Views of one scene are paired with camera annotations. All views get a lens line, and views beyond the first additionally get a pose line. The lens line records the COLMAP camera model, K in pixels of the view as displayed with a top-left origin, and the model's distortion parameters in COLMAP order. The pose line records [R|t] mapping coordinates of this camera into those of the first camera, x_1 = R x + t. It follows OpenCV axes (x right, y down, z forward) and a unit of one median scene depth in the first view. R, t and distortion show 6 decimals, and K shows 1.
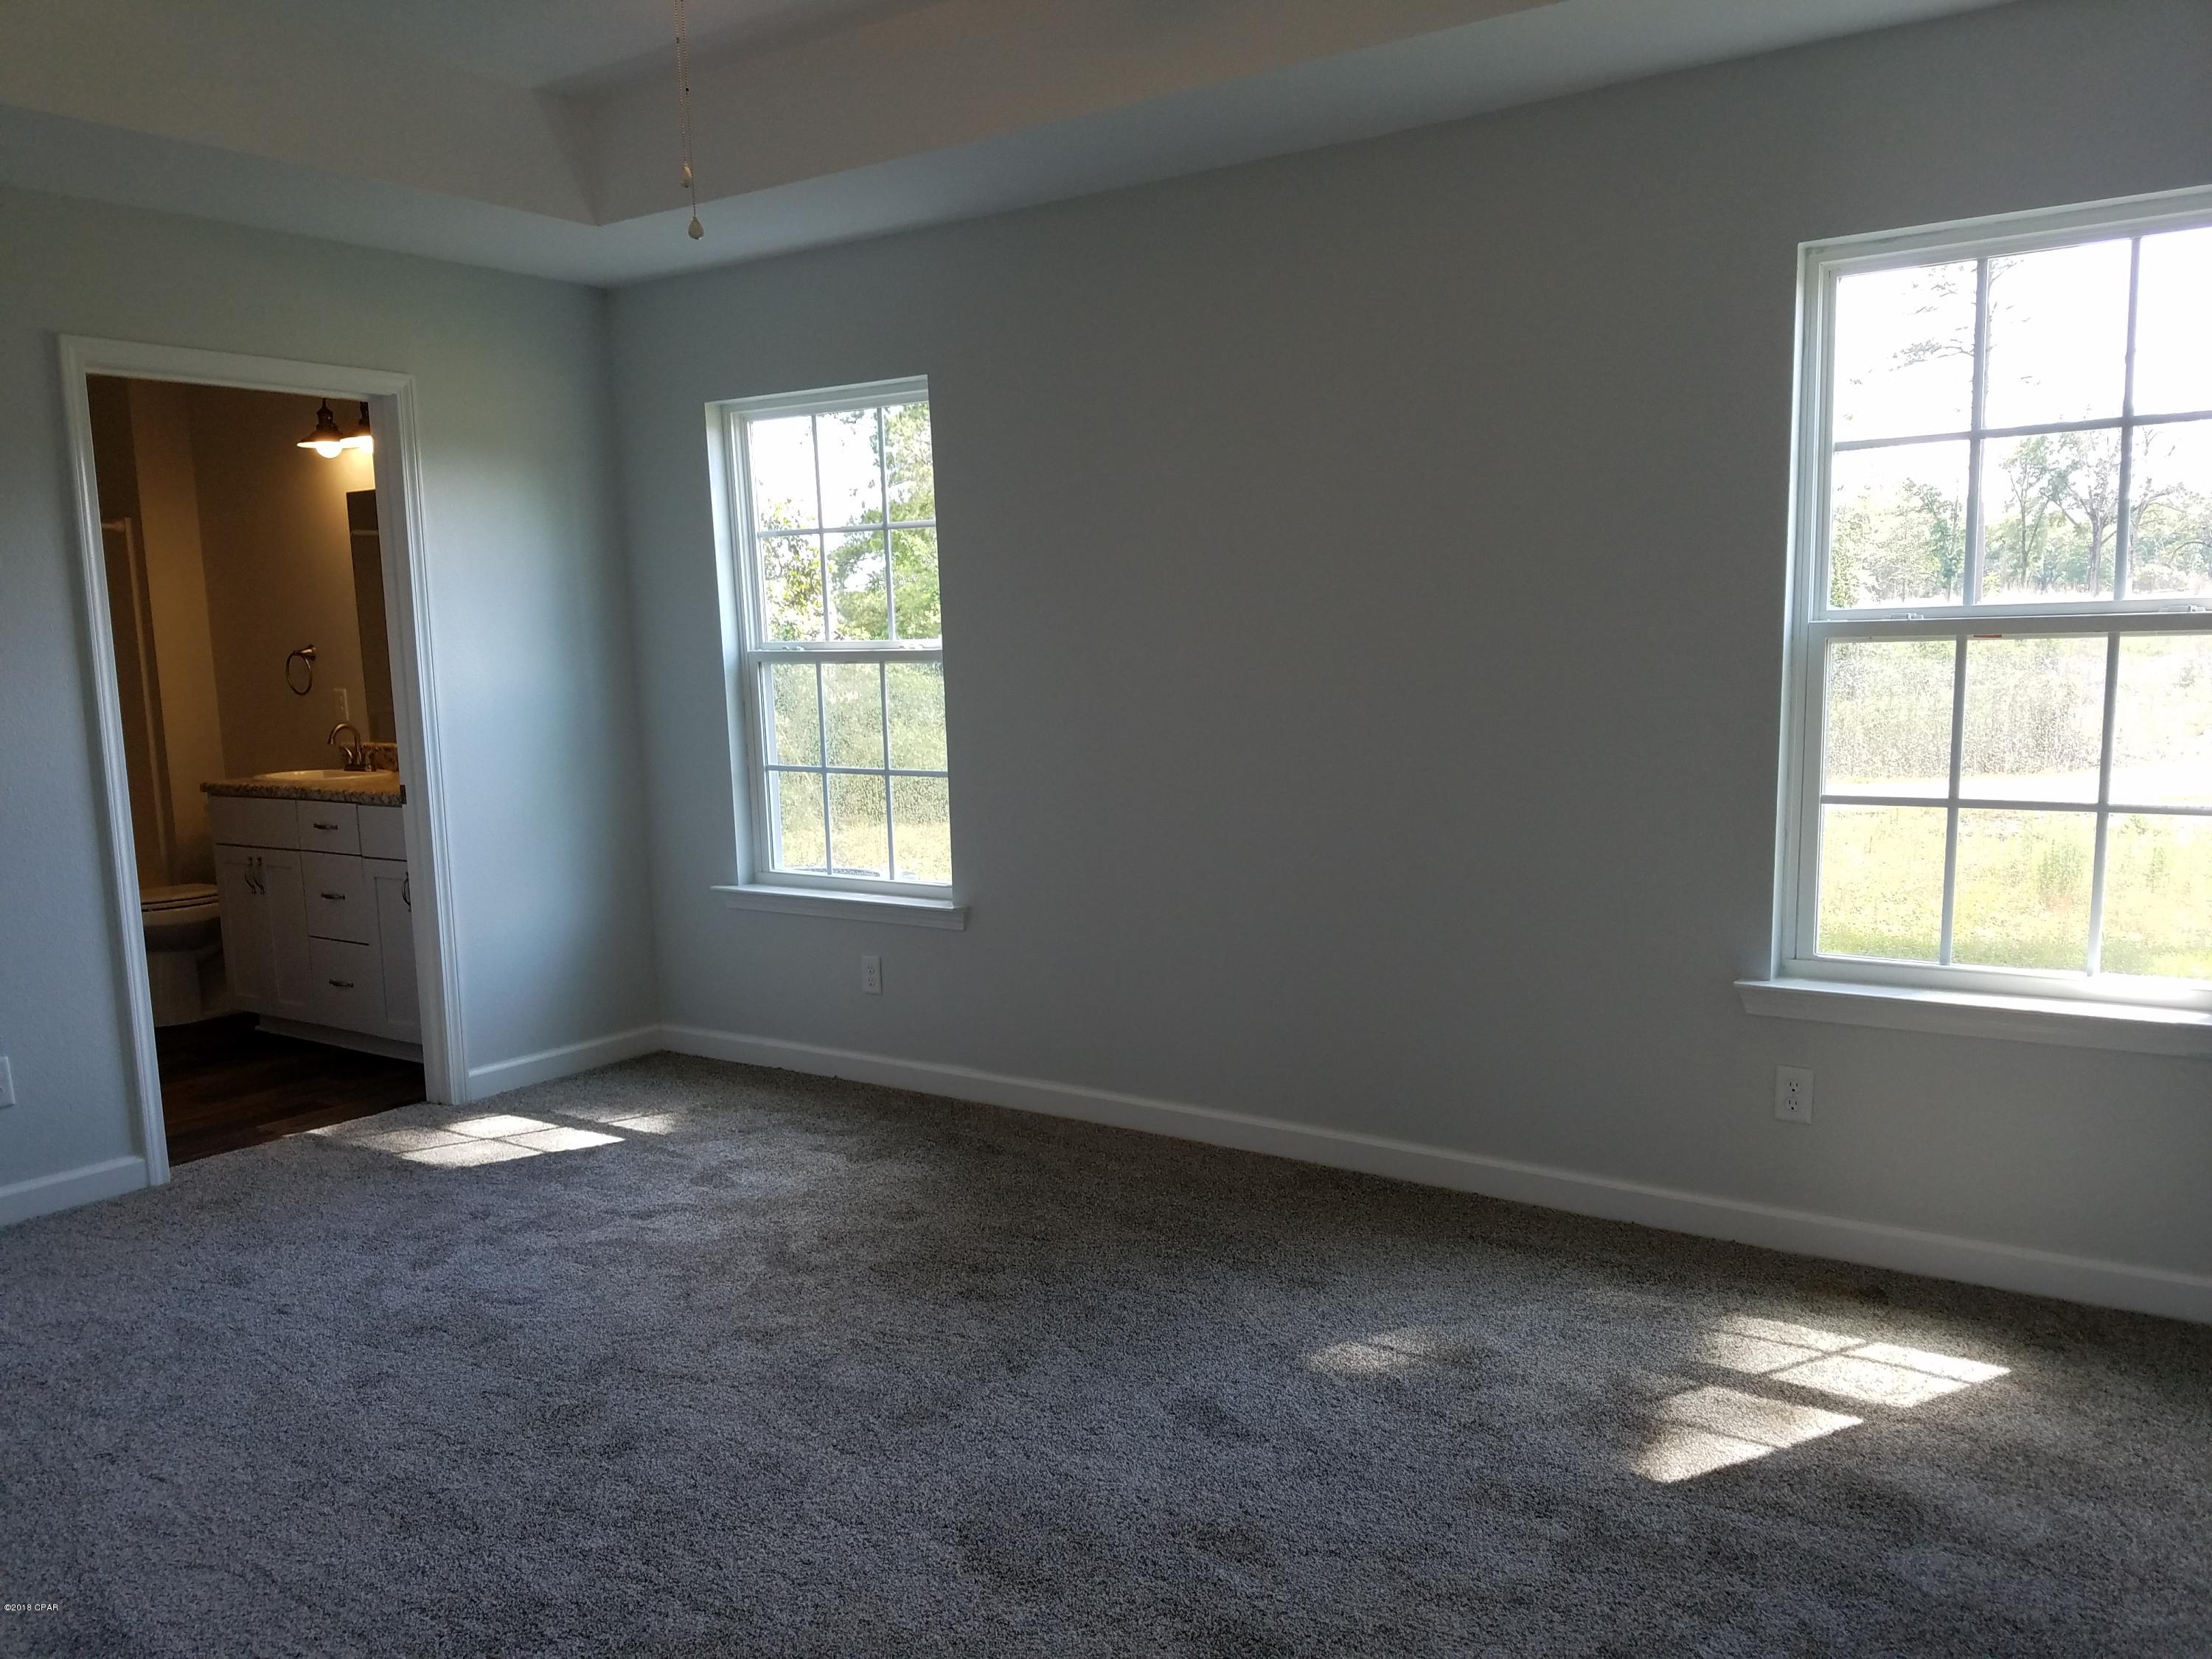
lens RADIAL K [[1735.1, 0, 1103.1], [0, 1735.1, 842.7], [0, 0, 1]] dist [0.102997, -0.013176]
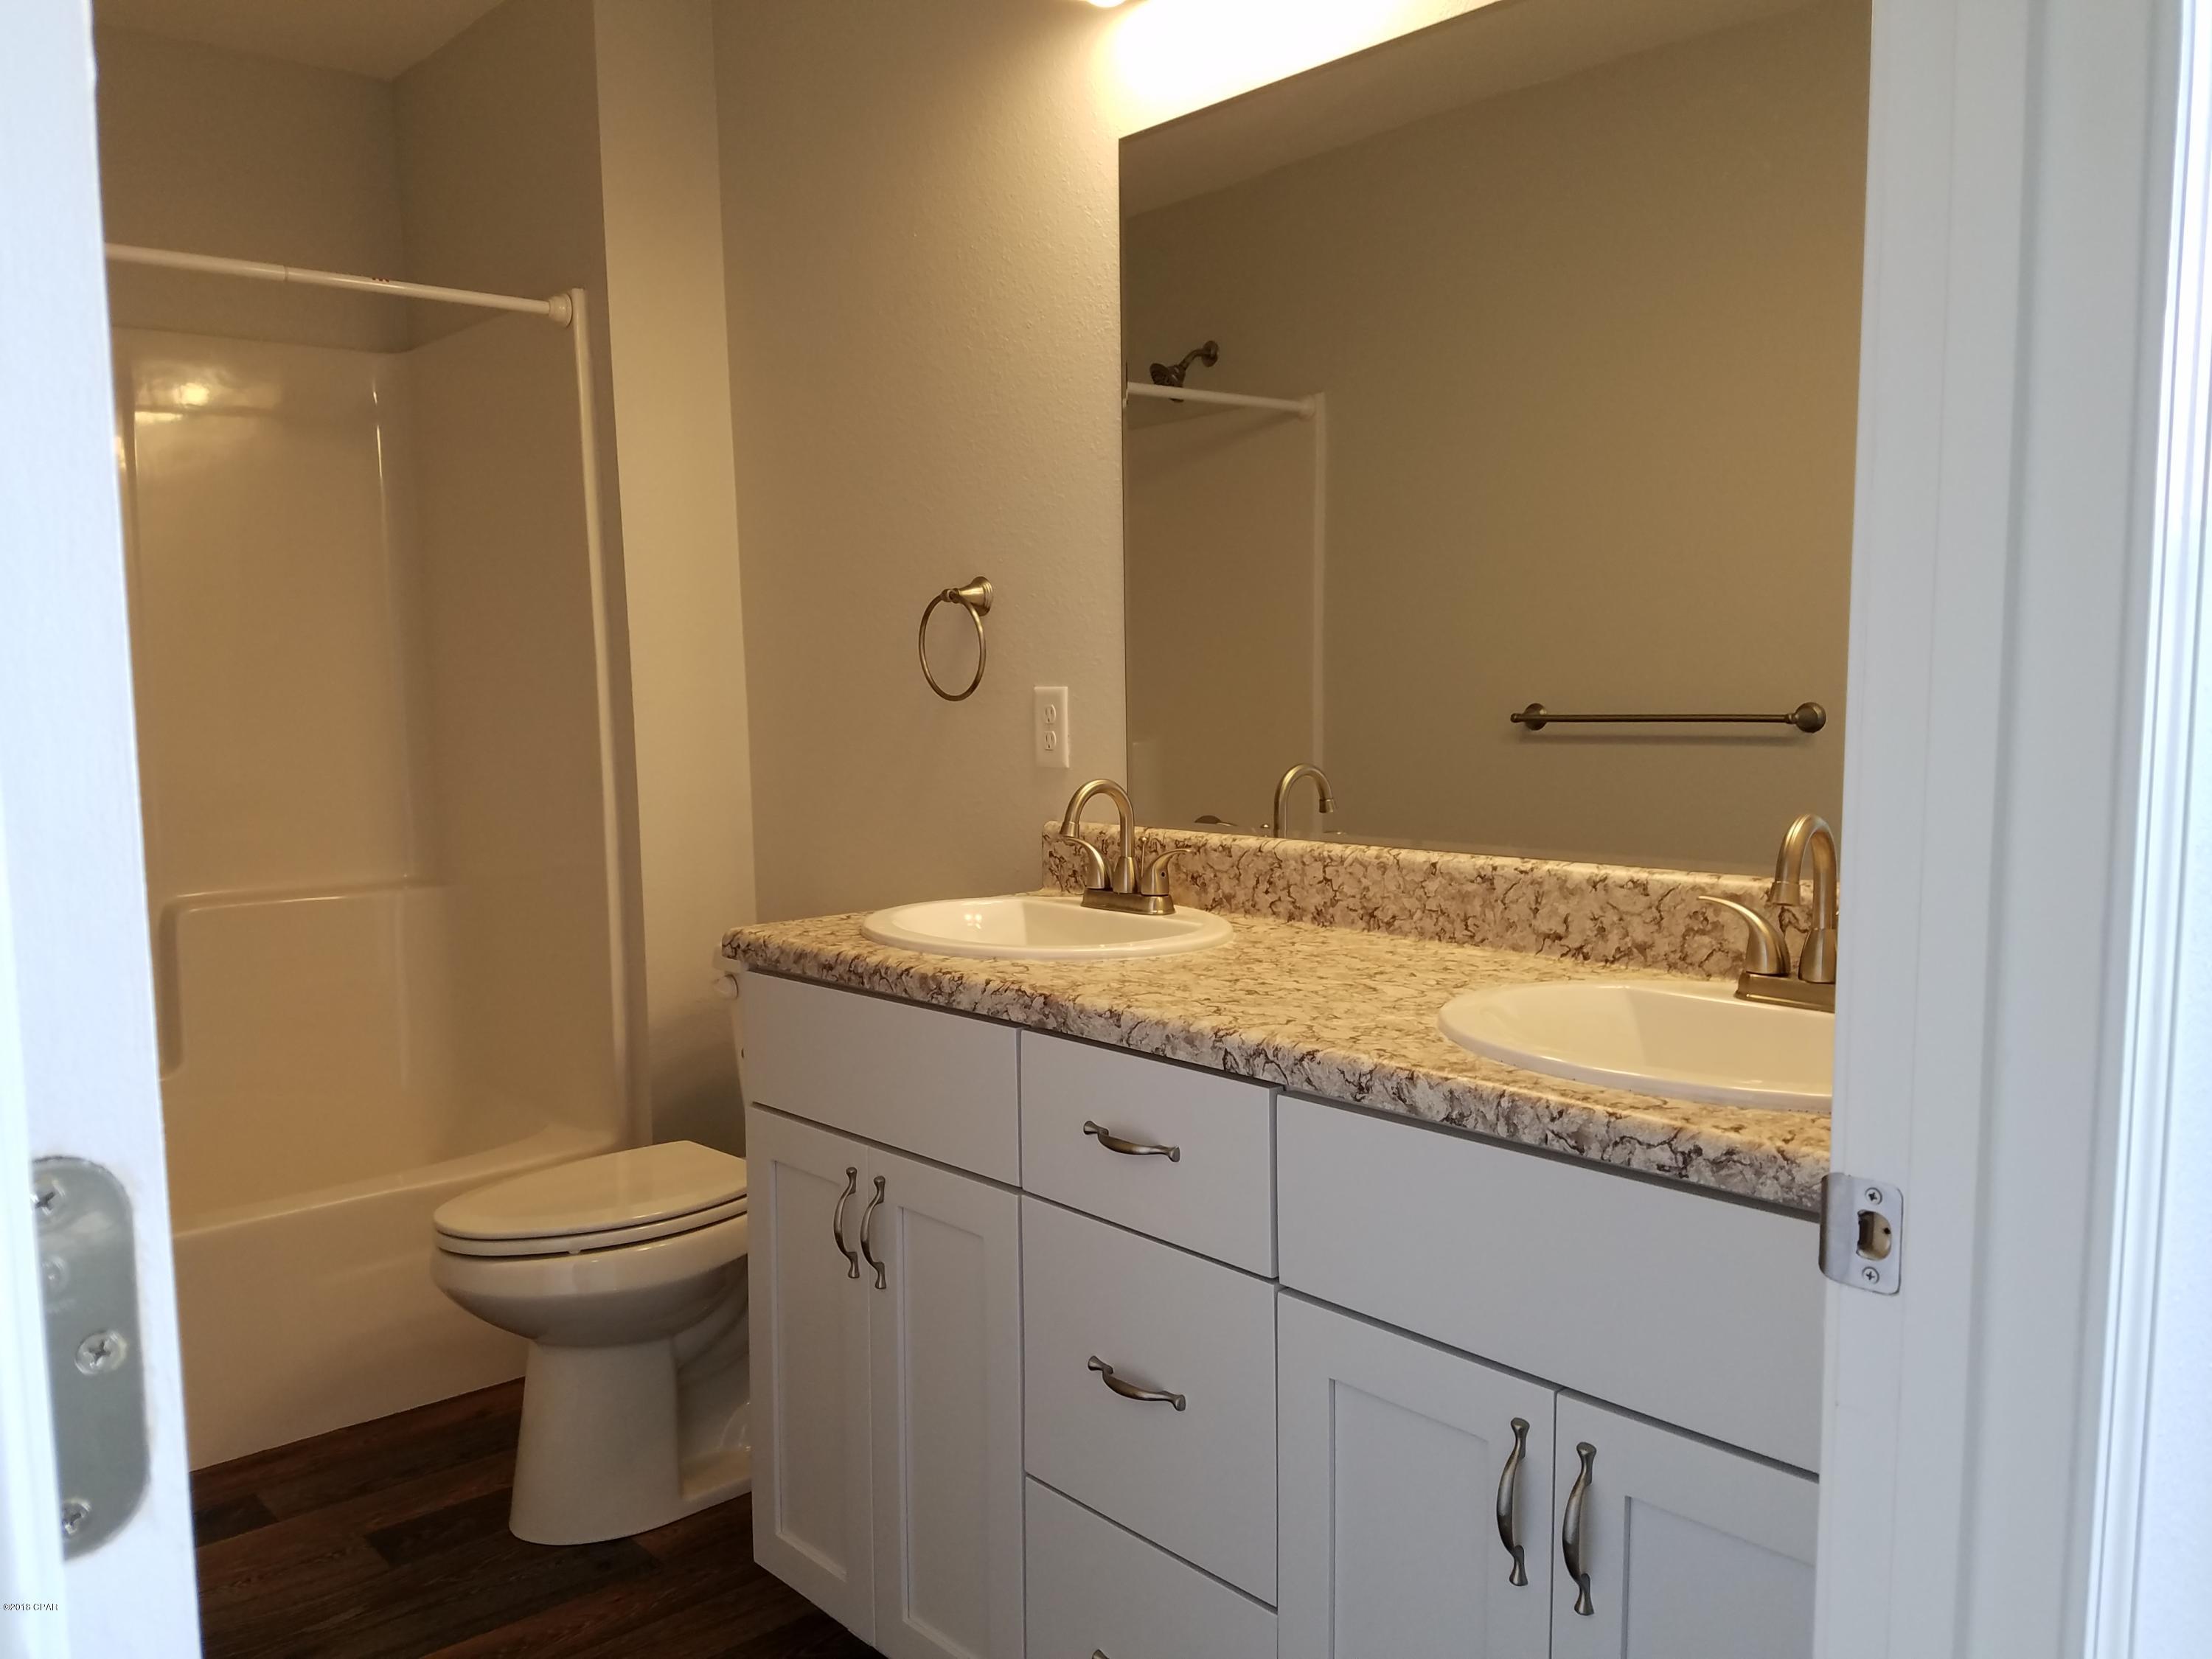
lens RADIAL K [[1735.1, 0, 1105.8], [0, 1735.1, 824.8], [0, 0, 1]] dist [0.102997, -0.013176]
pose [[0.978589, 0.015095, -0.205268, -0.343166], [-0.026815, 0.998157, -0.054434, -0.037367], [0.204069, 0.058773, 0.977191, 0.639828]]
